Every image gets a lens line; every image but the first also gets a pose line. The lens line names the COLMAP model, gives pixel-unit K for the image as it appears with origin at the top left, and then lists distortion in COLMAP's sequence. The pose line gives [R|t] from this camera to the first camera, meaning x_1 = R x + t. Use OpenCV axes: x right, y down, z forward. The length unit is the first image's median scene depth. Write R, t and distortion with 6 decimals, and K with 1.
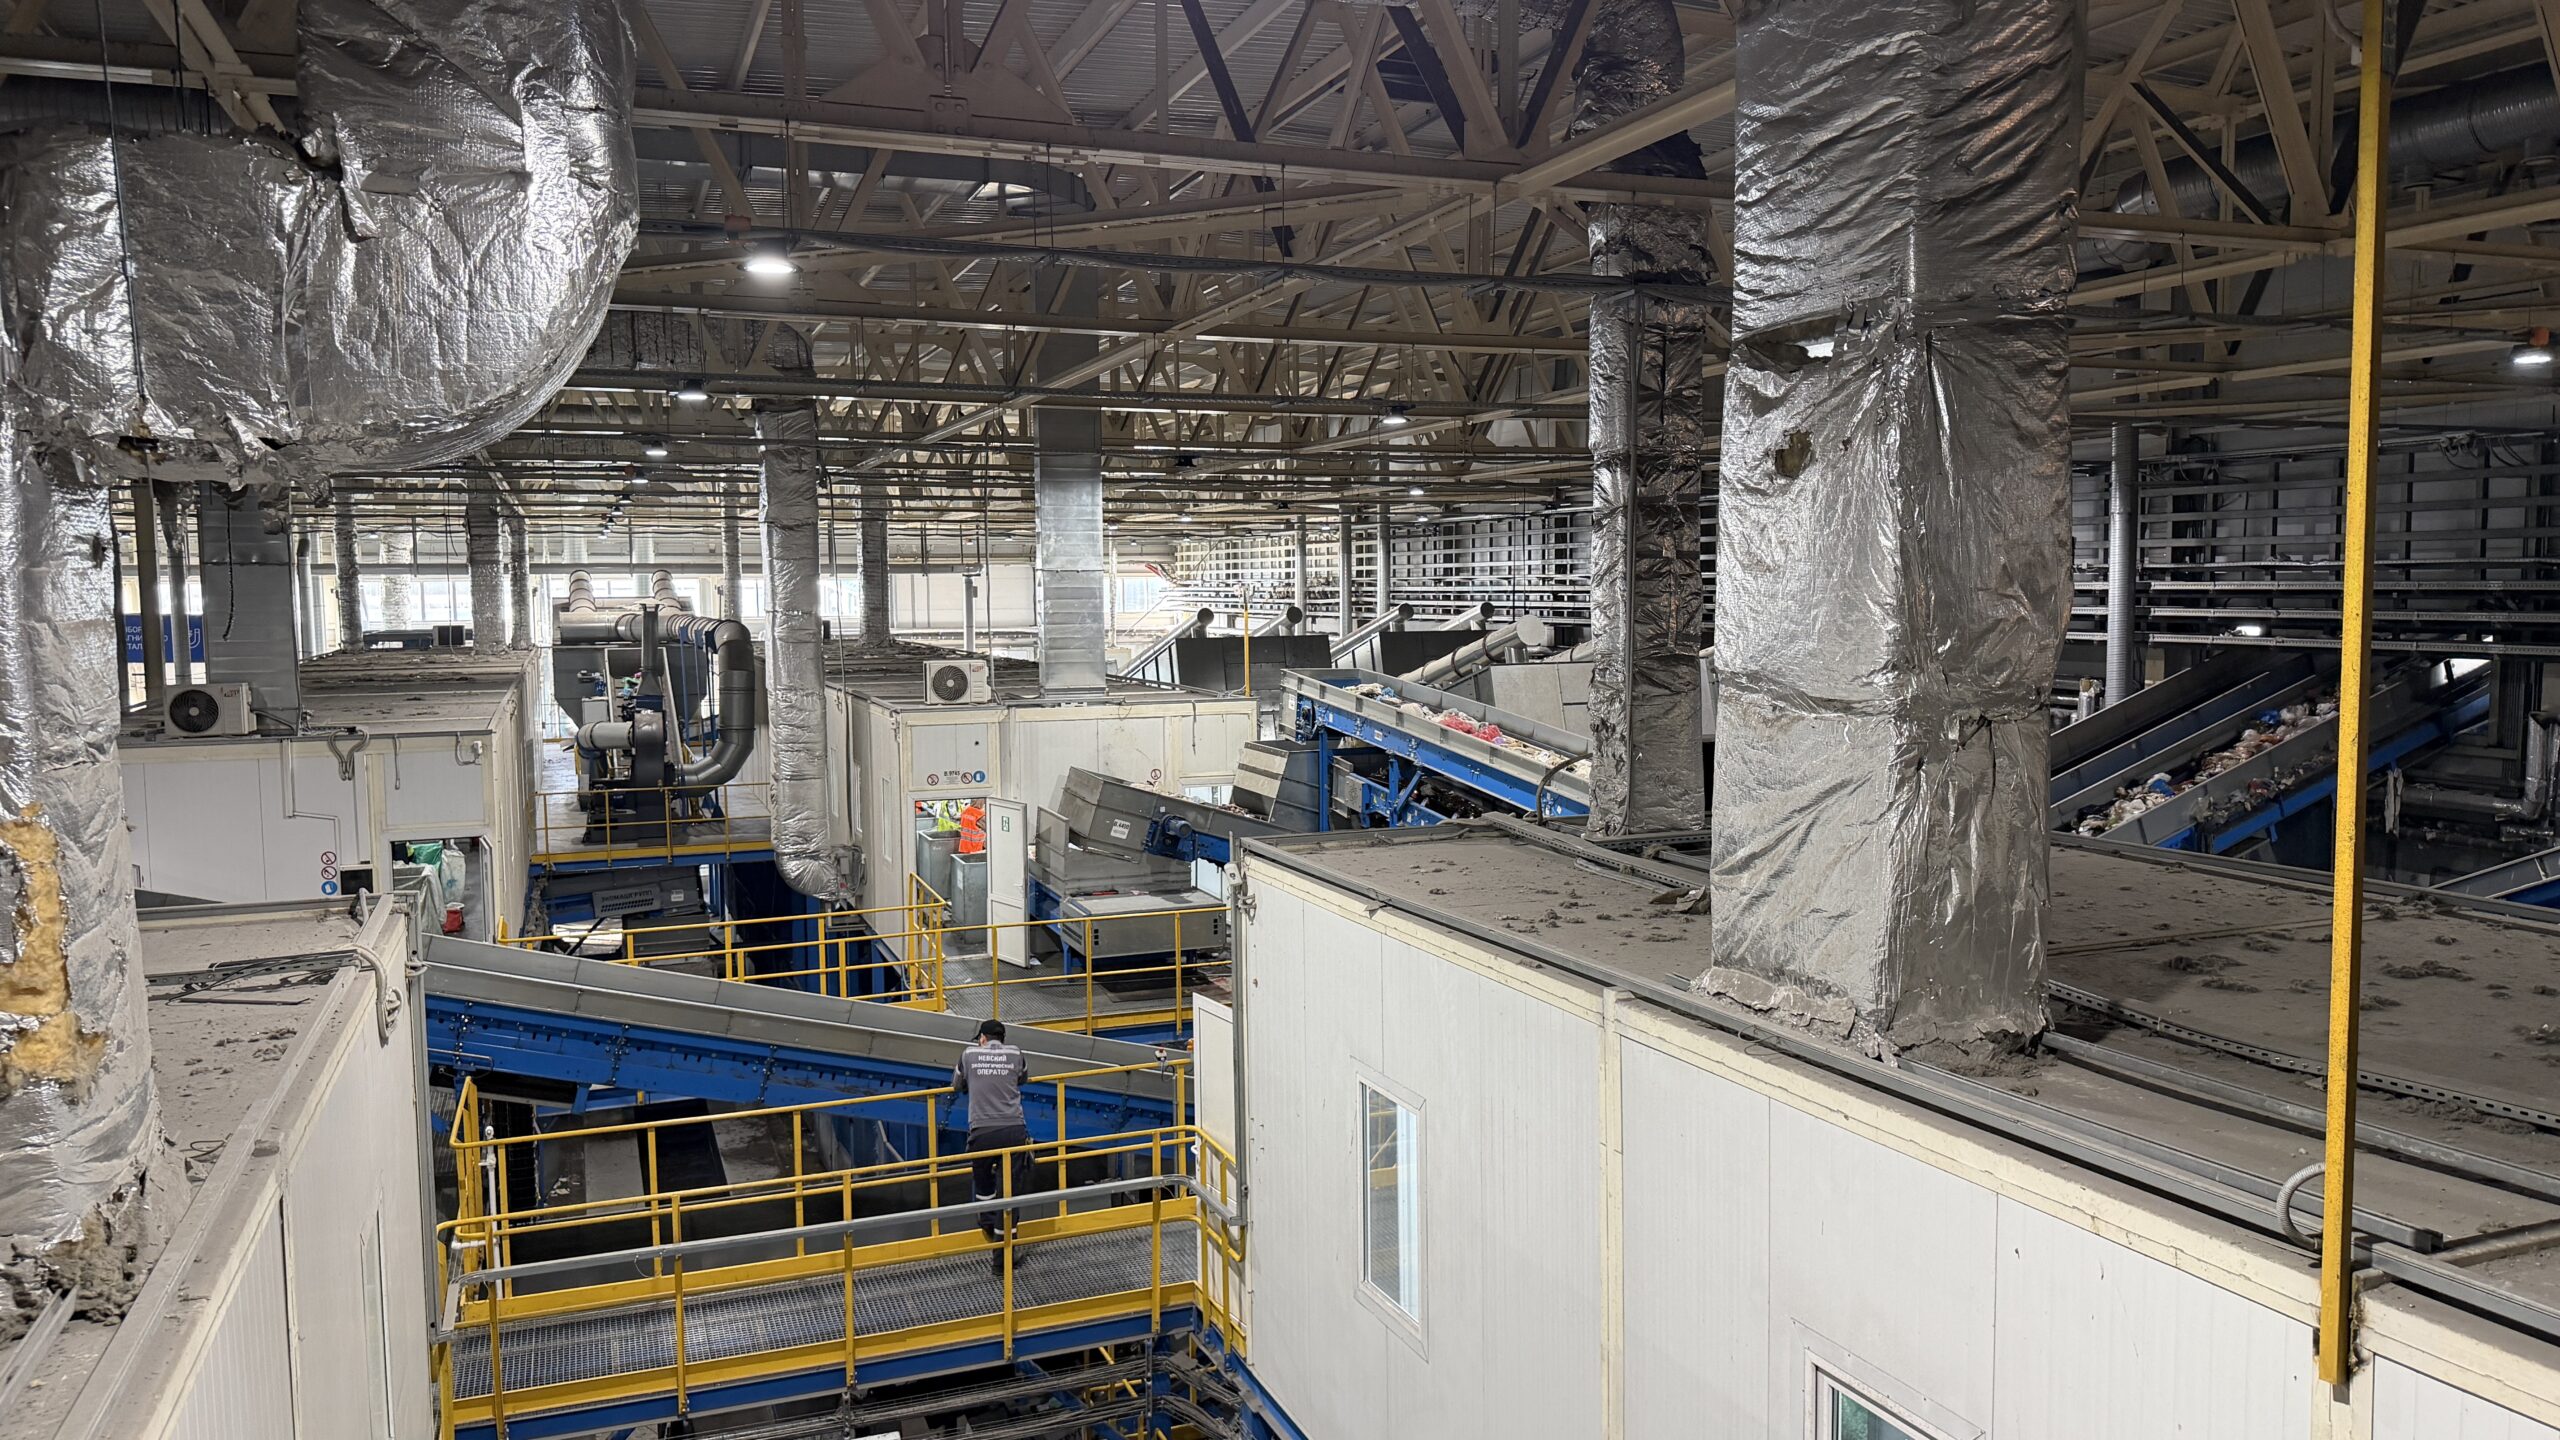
lens RADIAL K [[1817.2, 0, 1283.0], [0, 1817.2, 718.3], [0, 0, 1]] dist [0.053812, -0.110377]
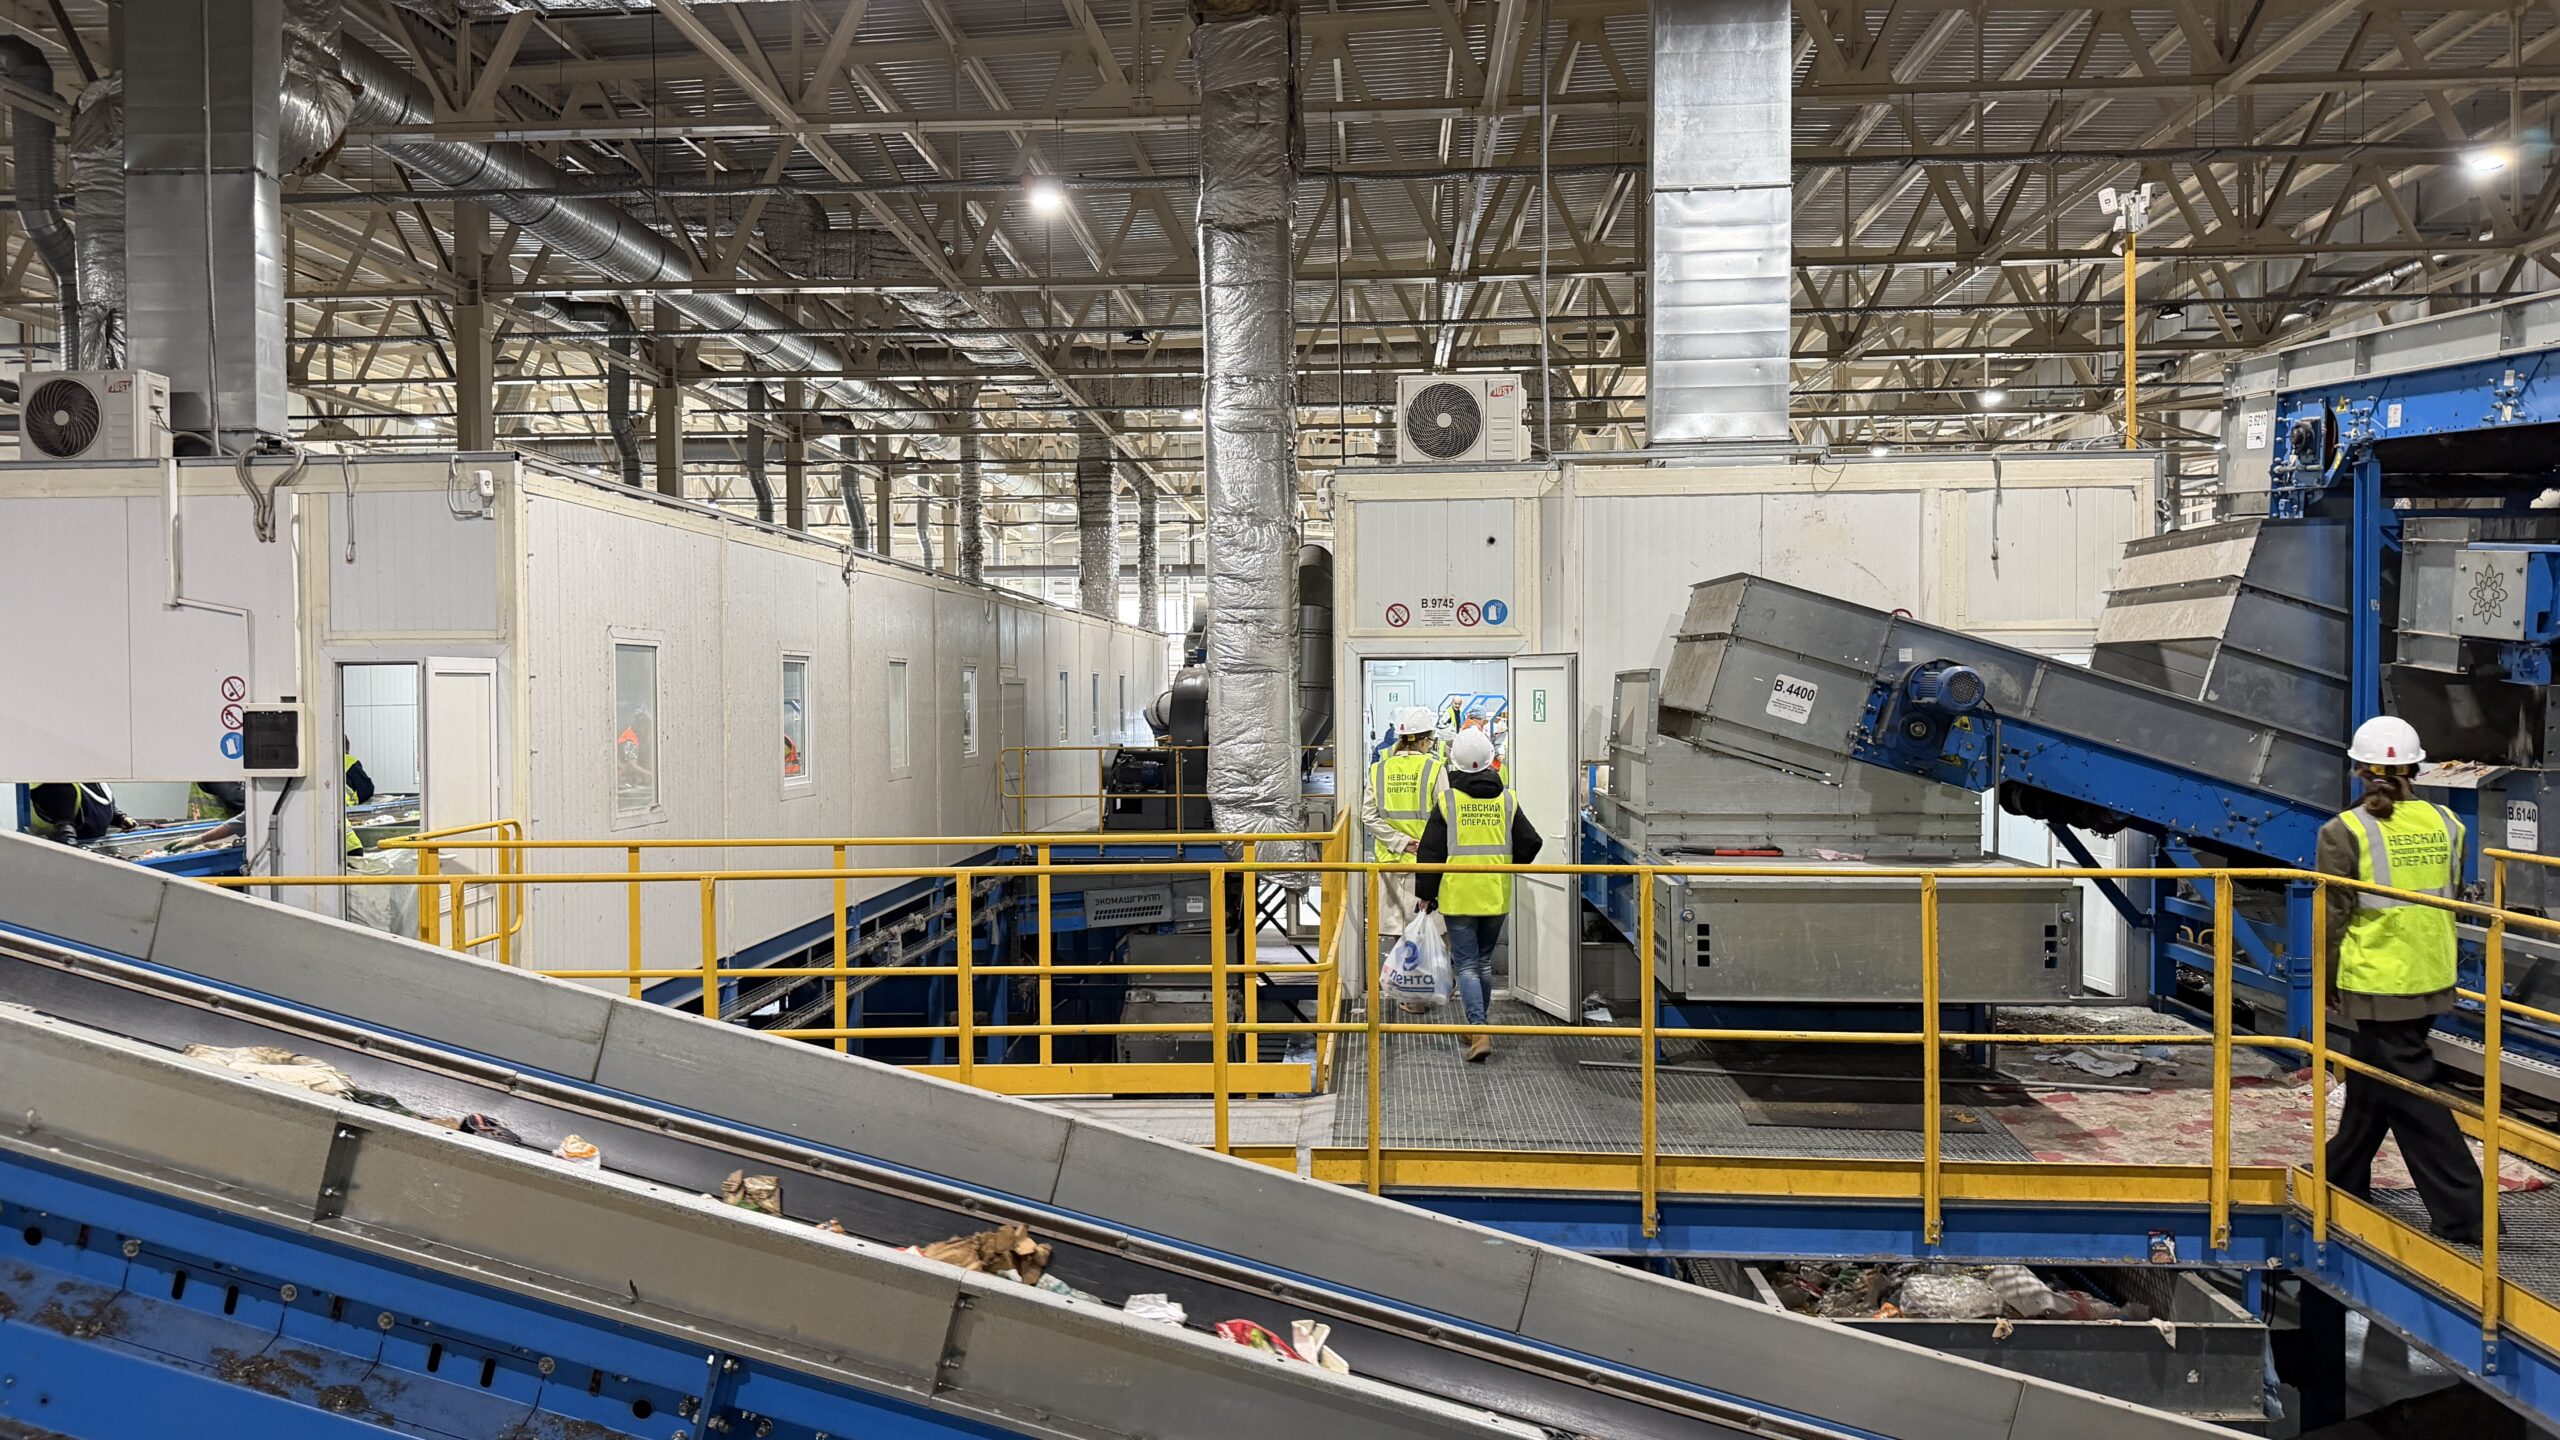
lens RADIAL K [[1817.2, 0, 1224.2], [0, 1817.2, 709.4], [0, 0, 1]] dist [0.053812, -0.110377]
pose [[0.901478, 0.012951, -0.432632, -0.026542], [-0.037444, 0.998138, -0.048142, 0.084949], [0.431203, 0.059598, 0.900285, 0.560801]]
